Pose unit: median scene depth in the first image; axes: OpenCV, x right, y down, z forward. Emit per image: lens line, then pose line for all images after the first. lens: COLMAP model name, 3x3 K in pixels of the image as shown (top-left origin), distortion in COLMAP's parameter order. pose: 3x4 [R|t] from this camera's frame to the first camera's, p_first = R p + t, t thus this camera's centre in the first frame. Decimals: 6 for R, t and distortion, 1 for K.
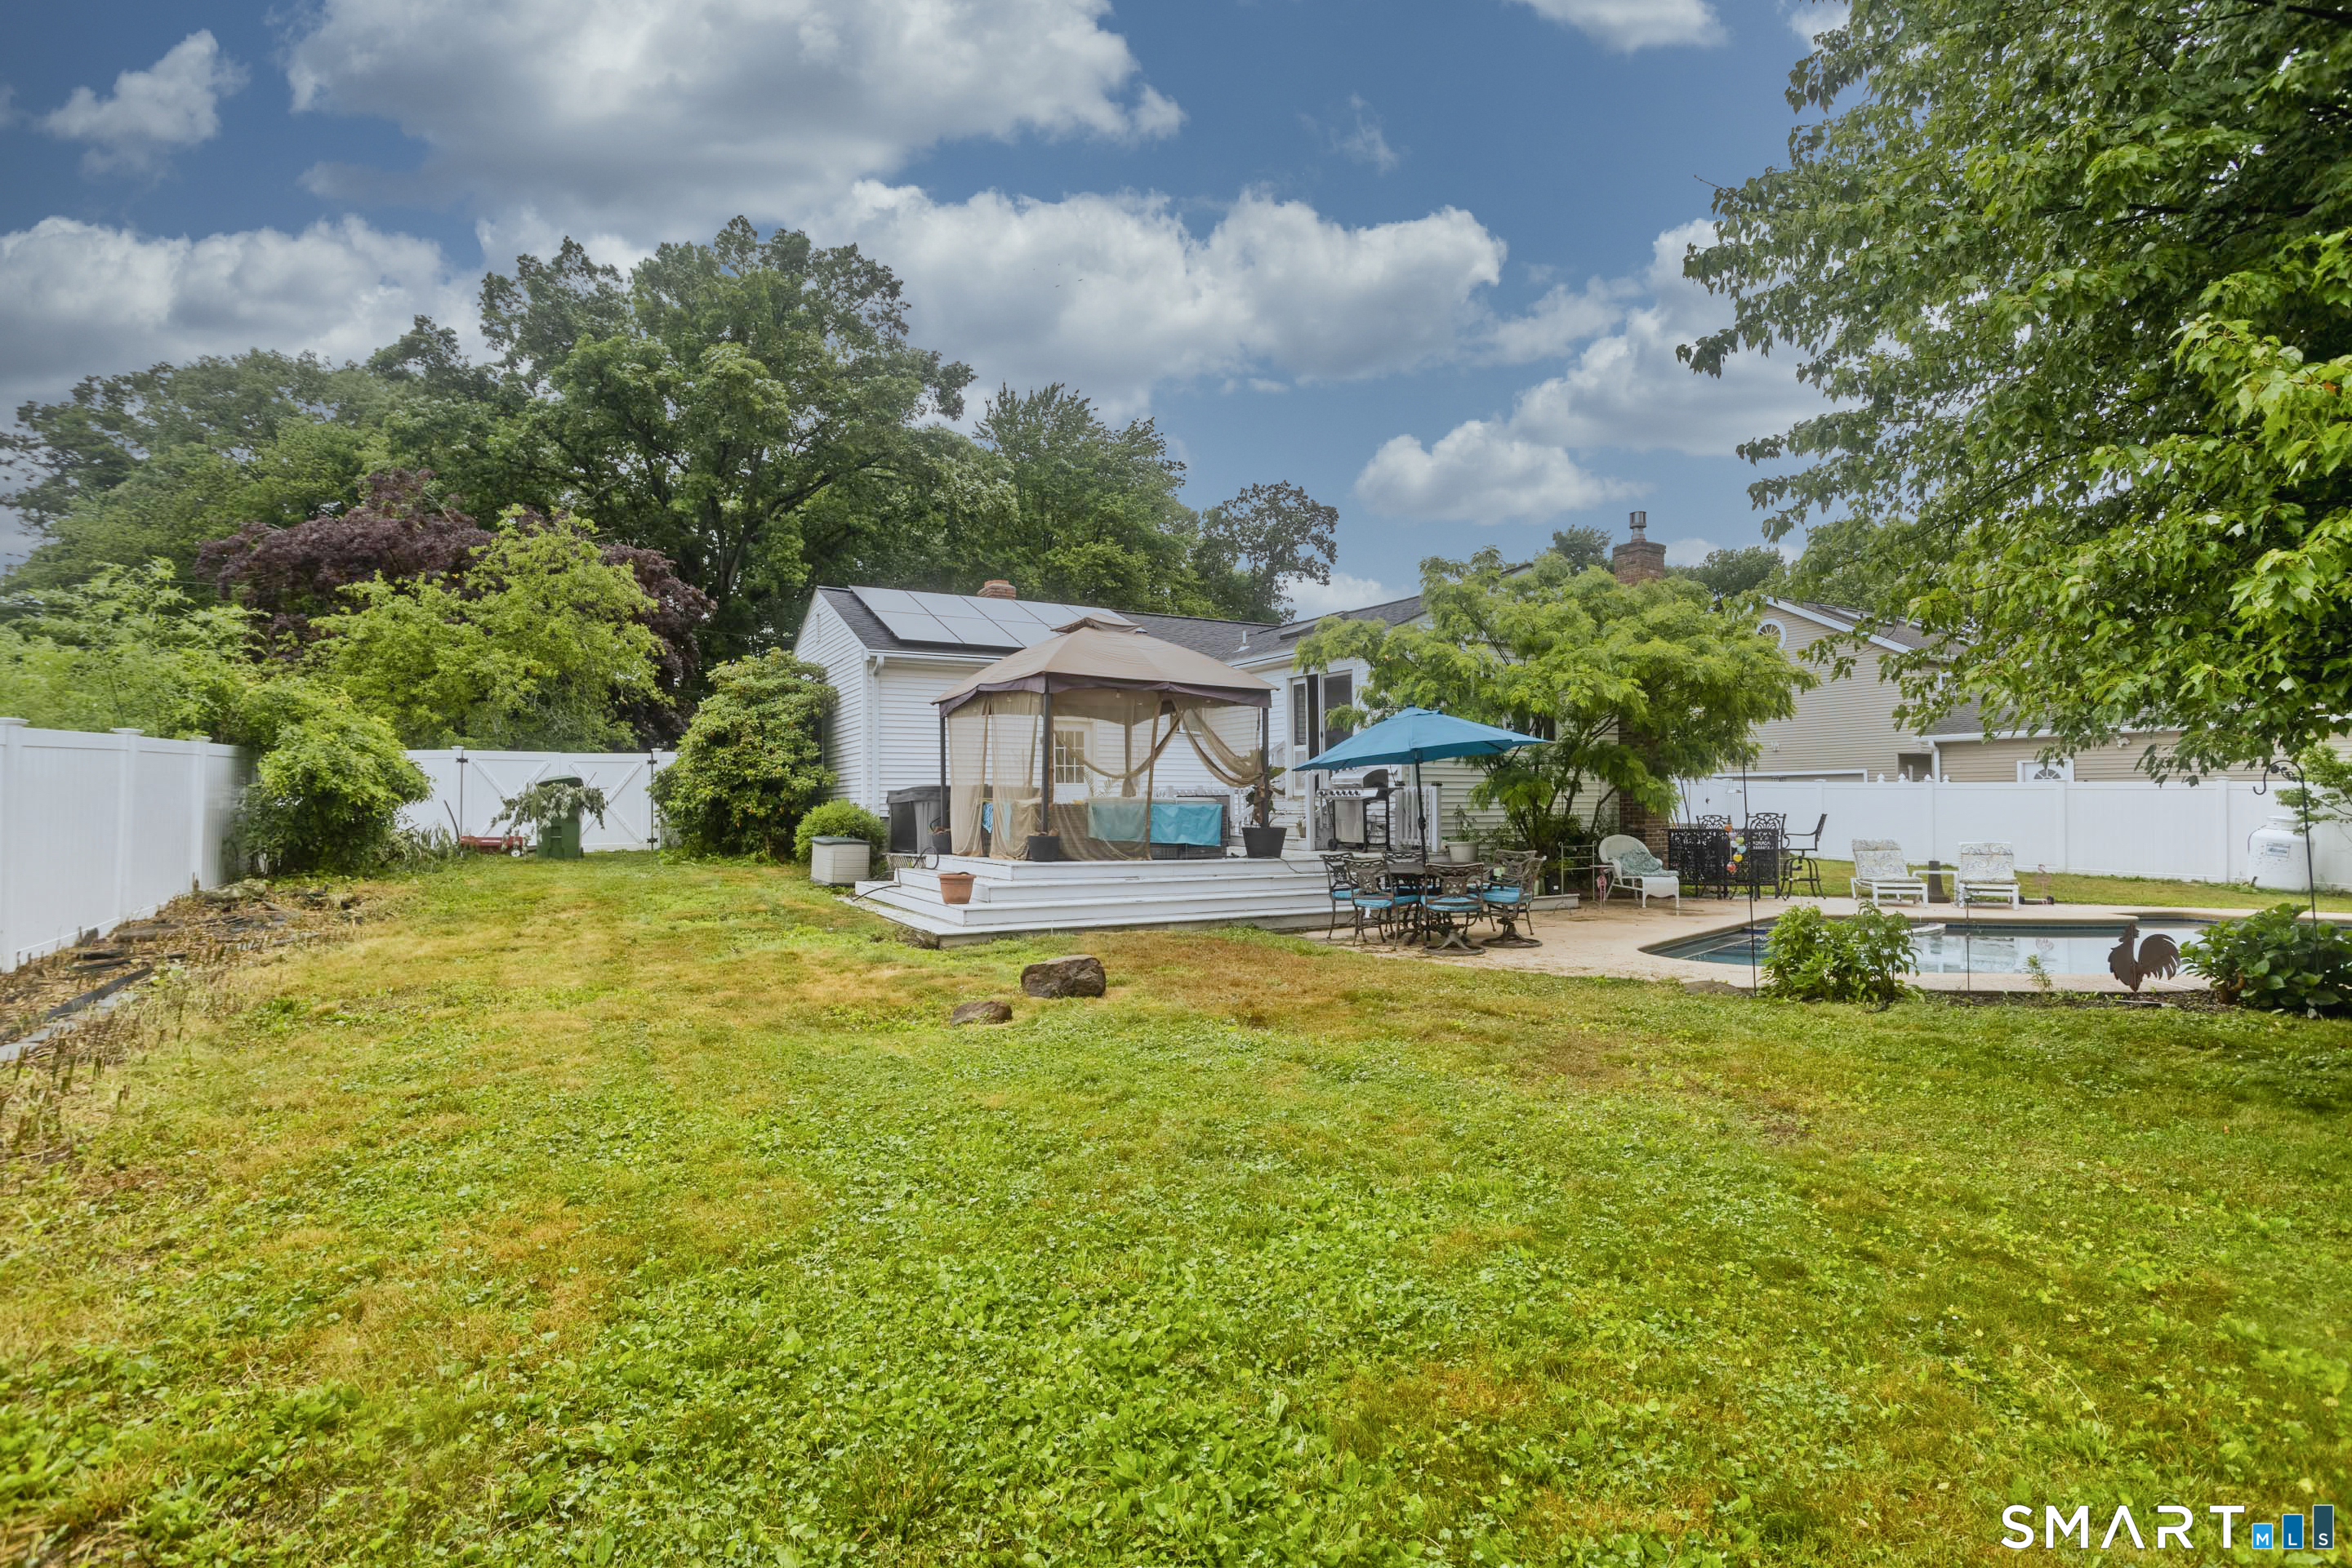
lens RADIAL K [[1124.0, 0, 1175.8], [0, 1124.0, 796.4], [0, 0, 1]] dist [0.000727, -0.000500]
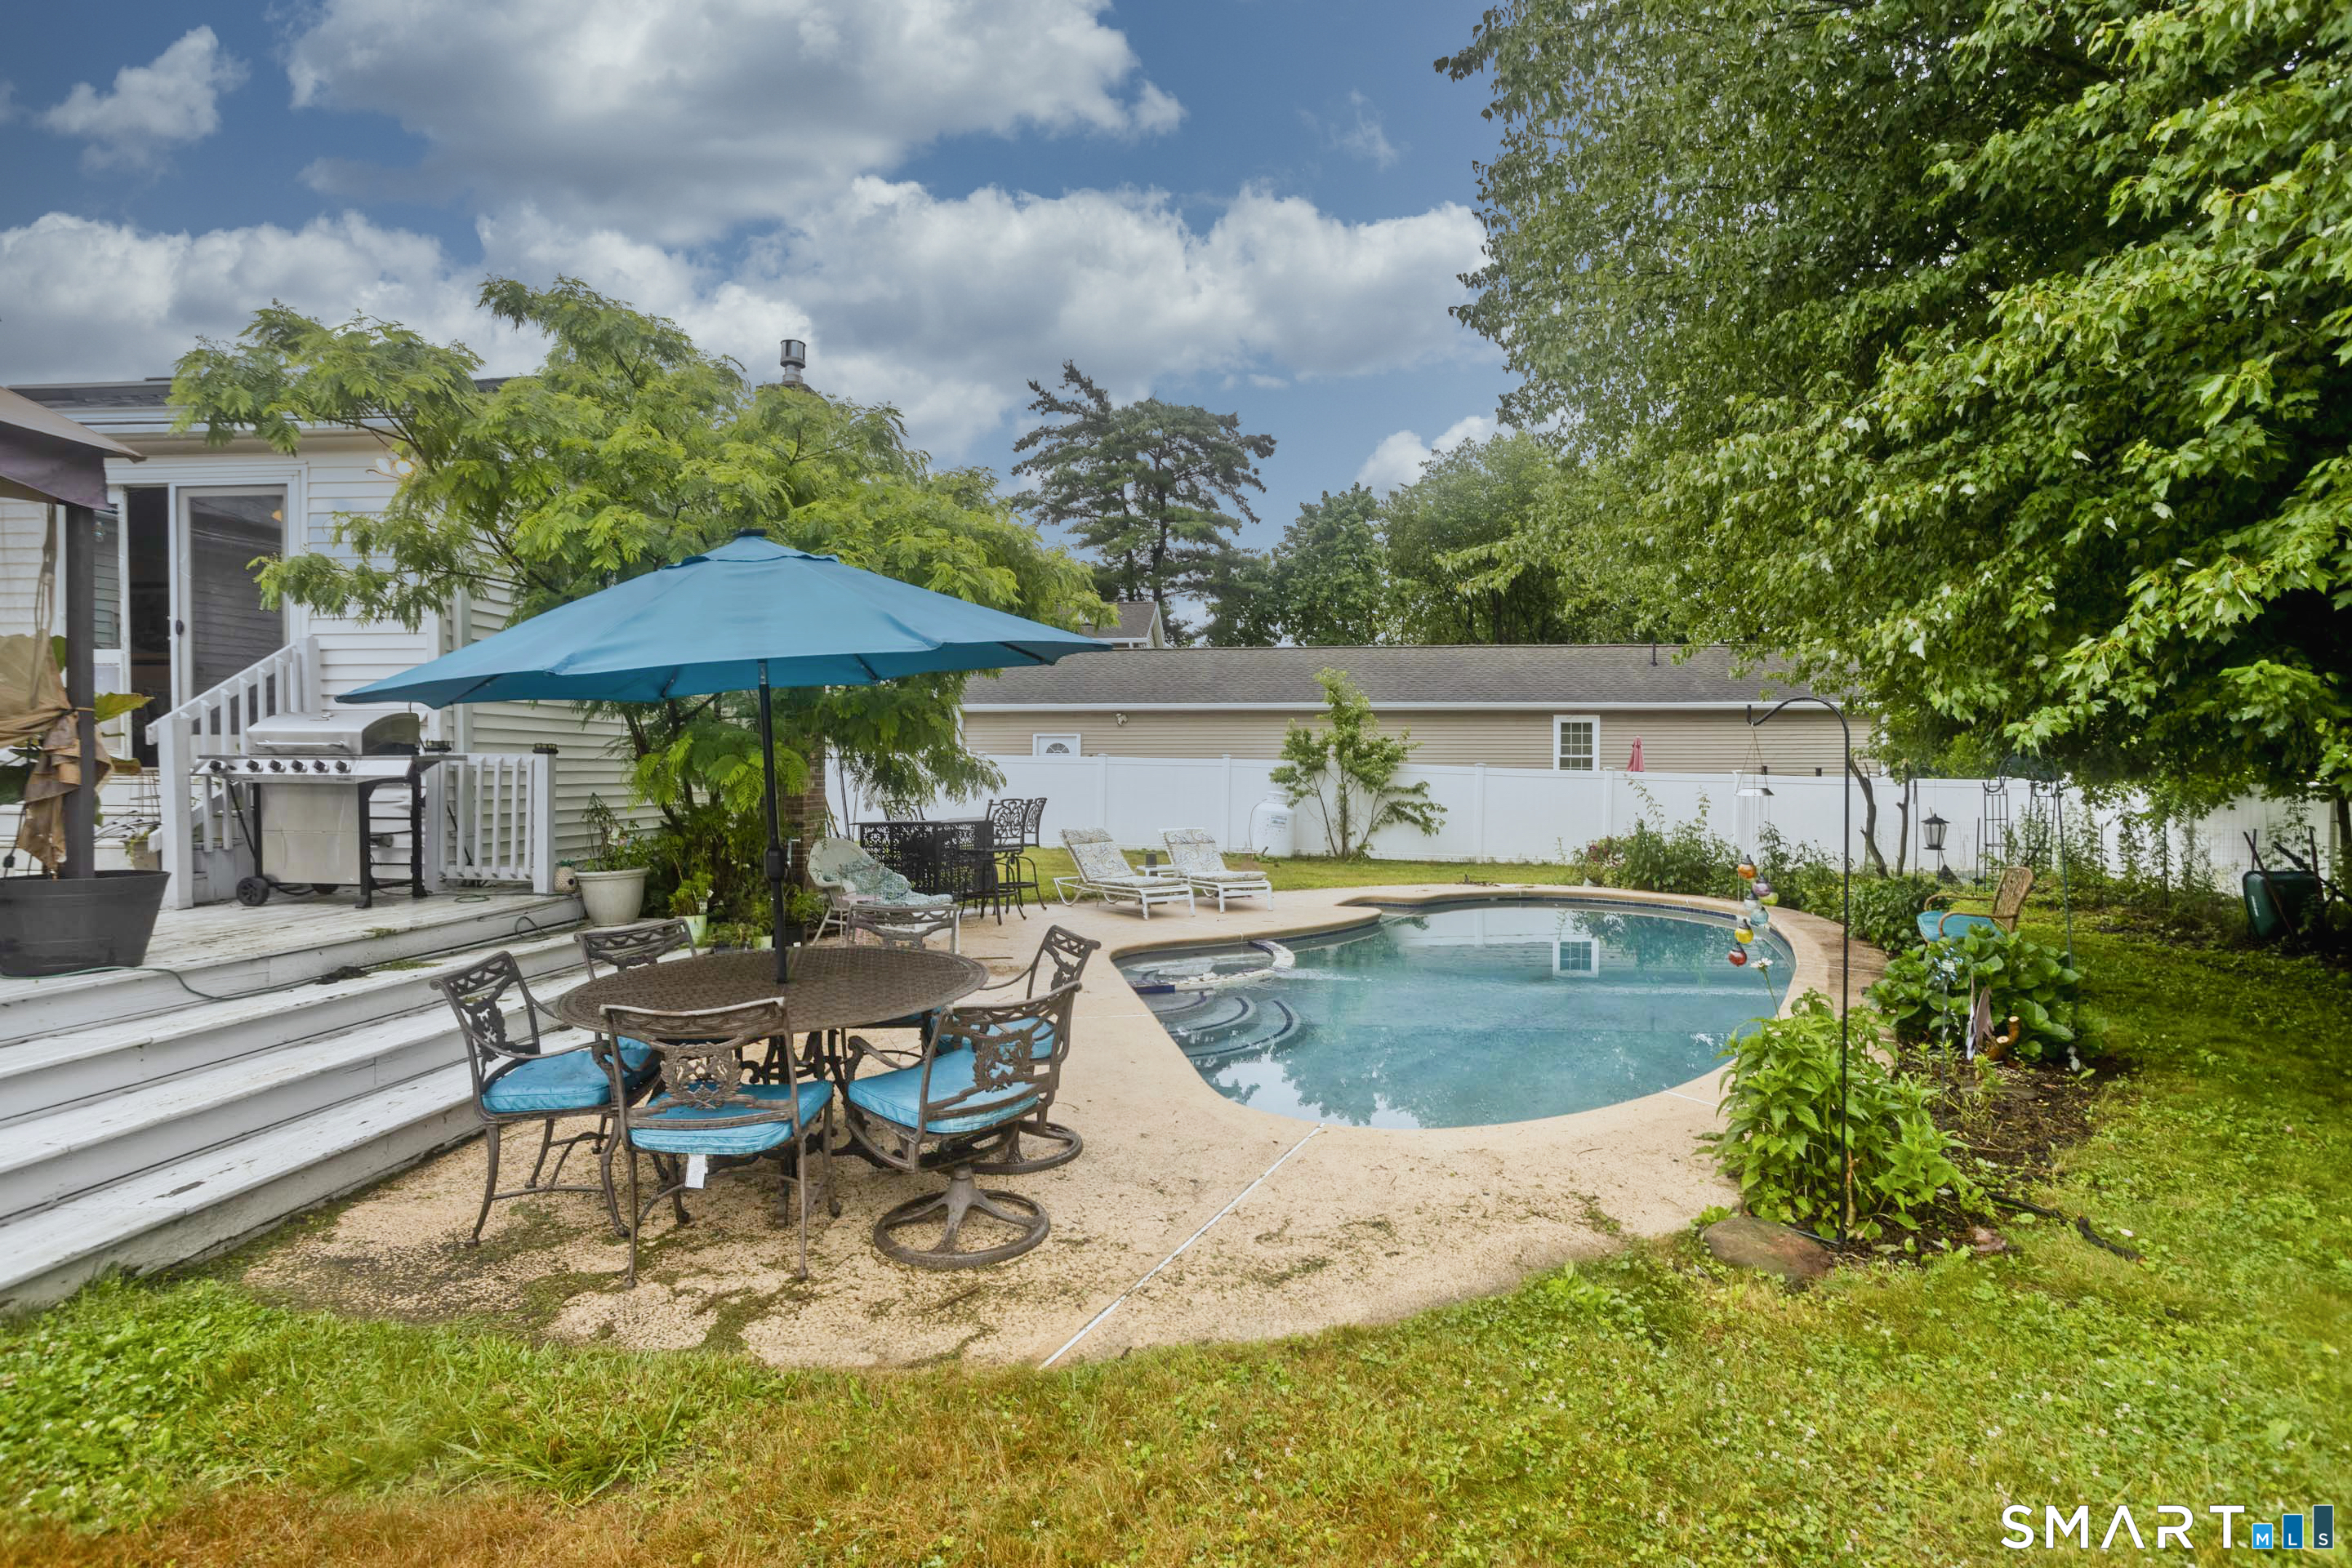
lens RADIAL K [[1141.9, 0, 1180.7], [0, 1141.9, 764.7], [0, 0, 1]] dist [-0.003469, -0.000902]
pose [[0.588740, 0.007750, 0.808285, 0.000708], [-0.010049, 0.999947, -0.002268, -0.005511], [-0.808260, -0.006788, 0.588787, 0.441886]]
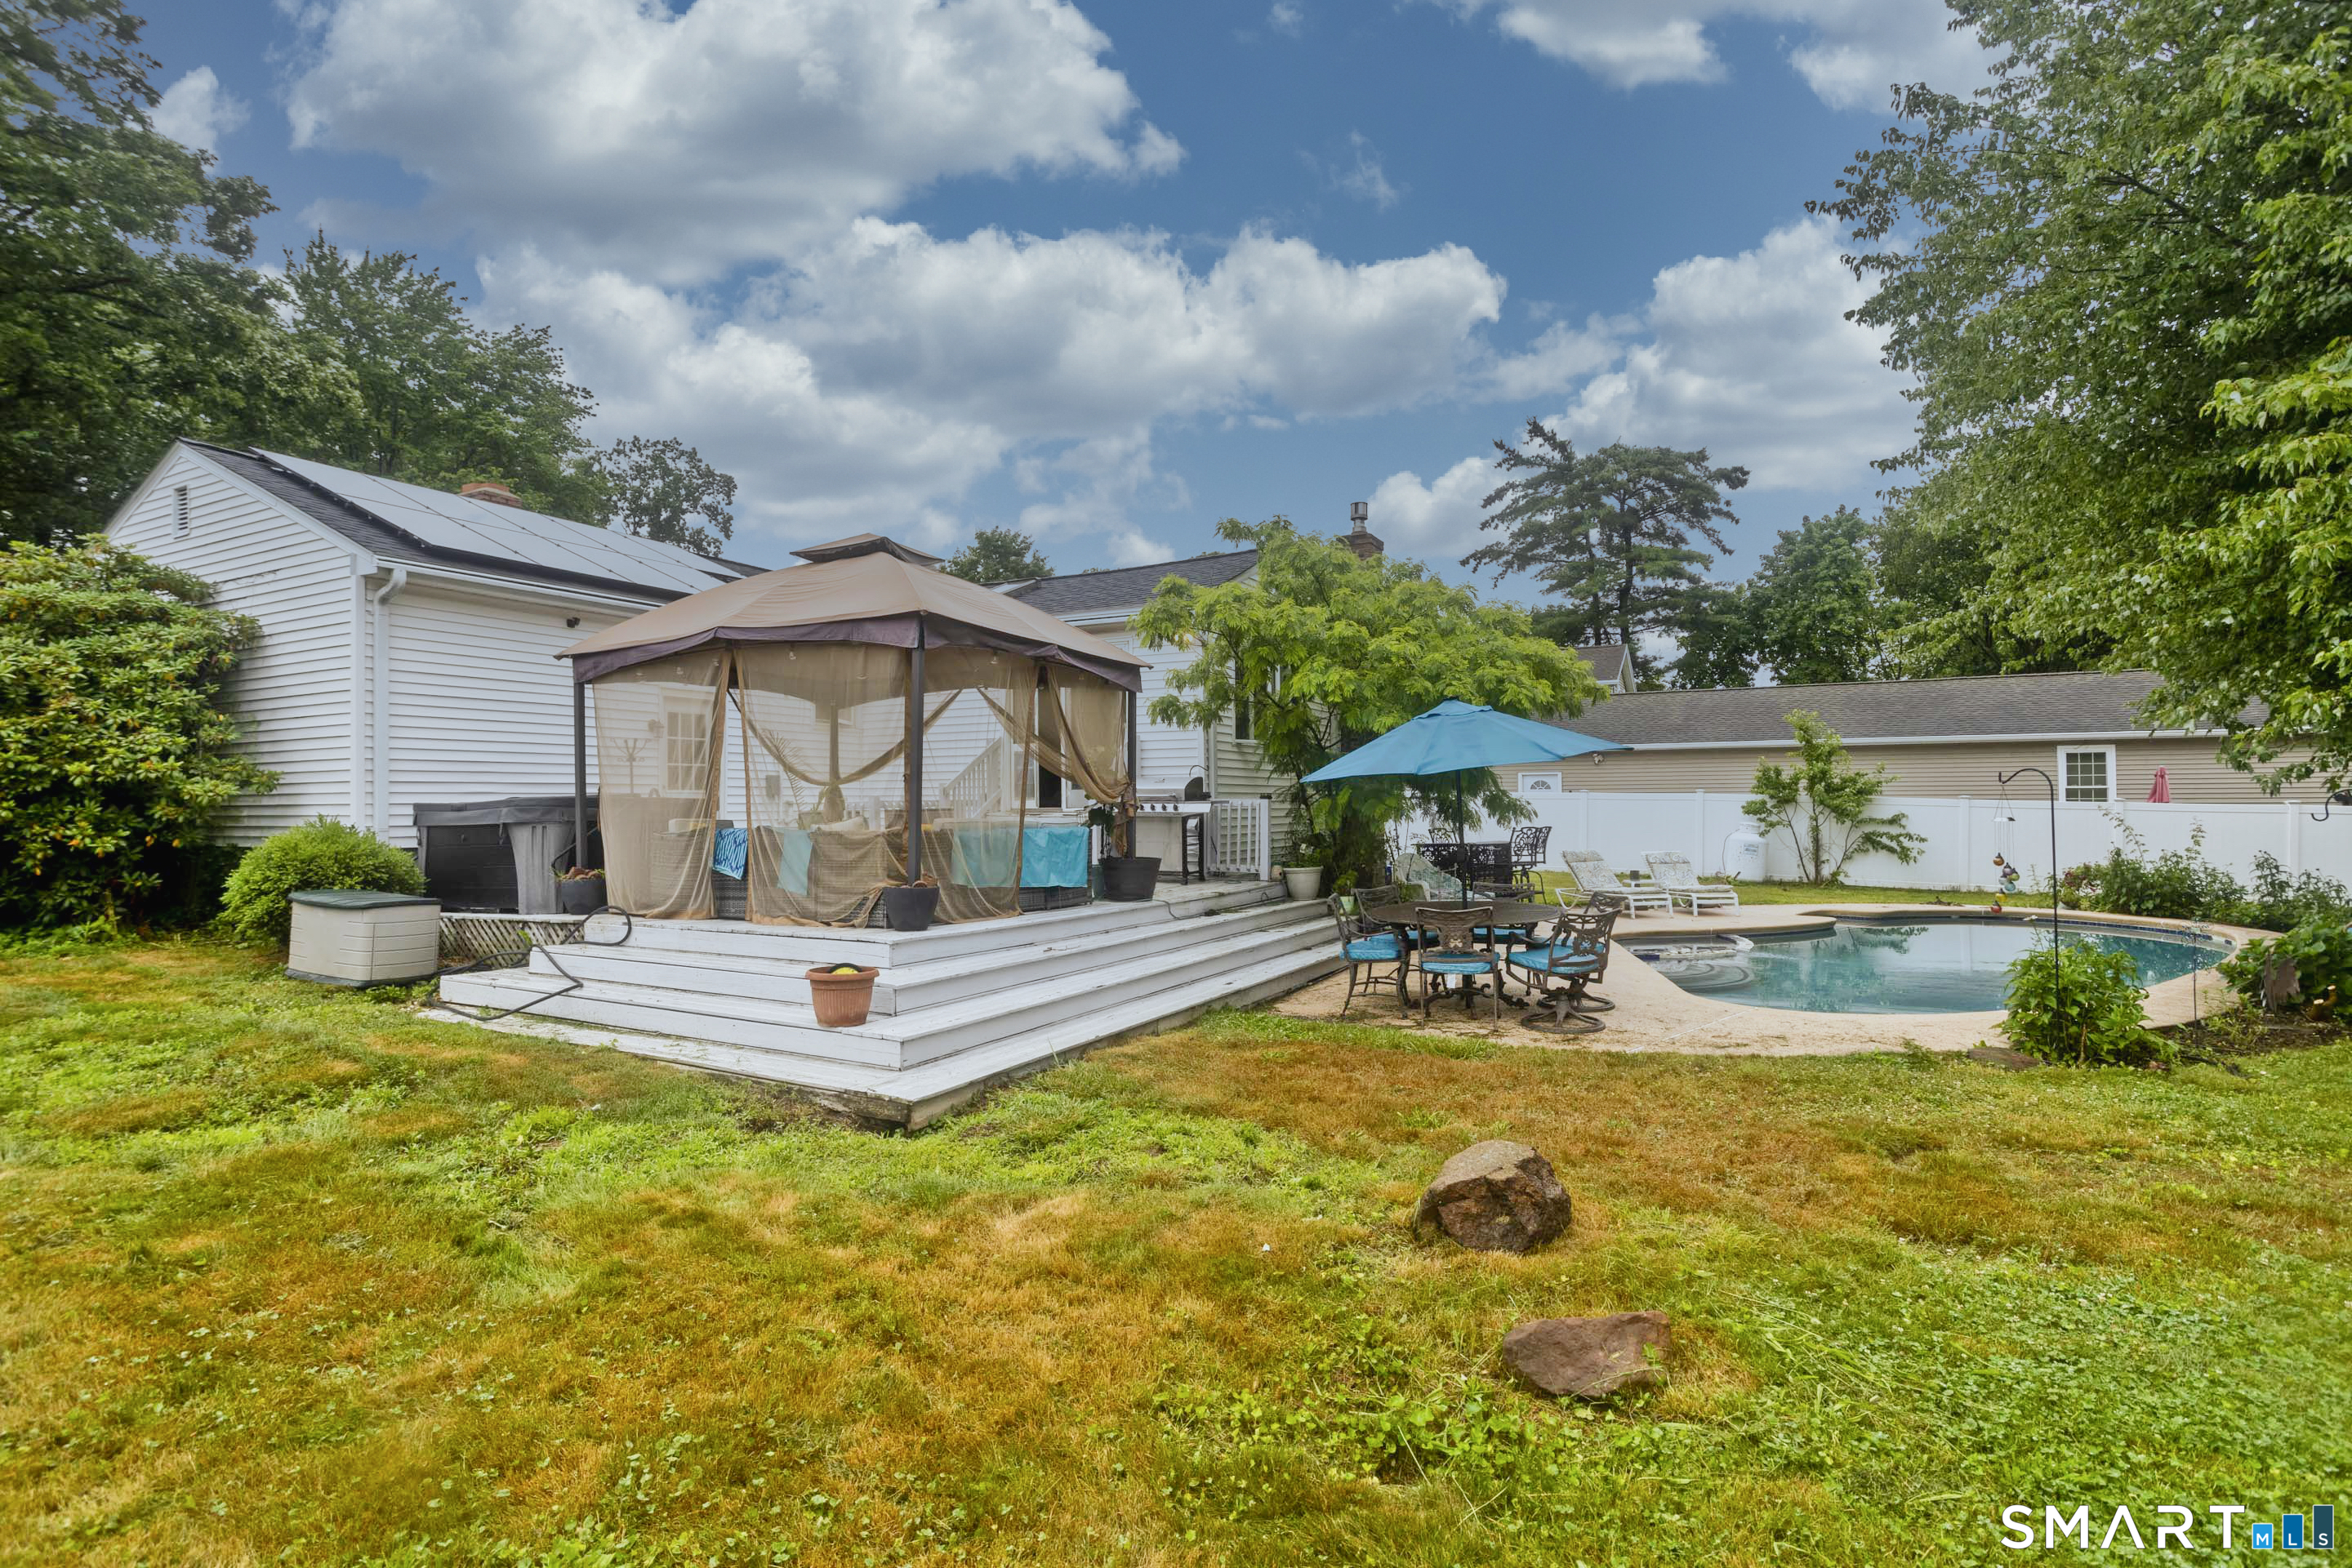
lens RADIAL K [[1139.6, 0, 1194.0], [0, 1139.6, 786.5], [0, 0, 1]] dist [-0.035046, 0.033497]
pose [[0.846851, 0.006970, 0.531784, -0.221809], [-0.002366, 0.999954, -0.009339, -0.009279], [-0.531824, 0.006650, 0.846829, 0.290224]]
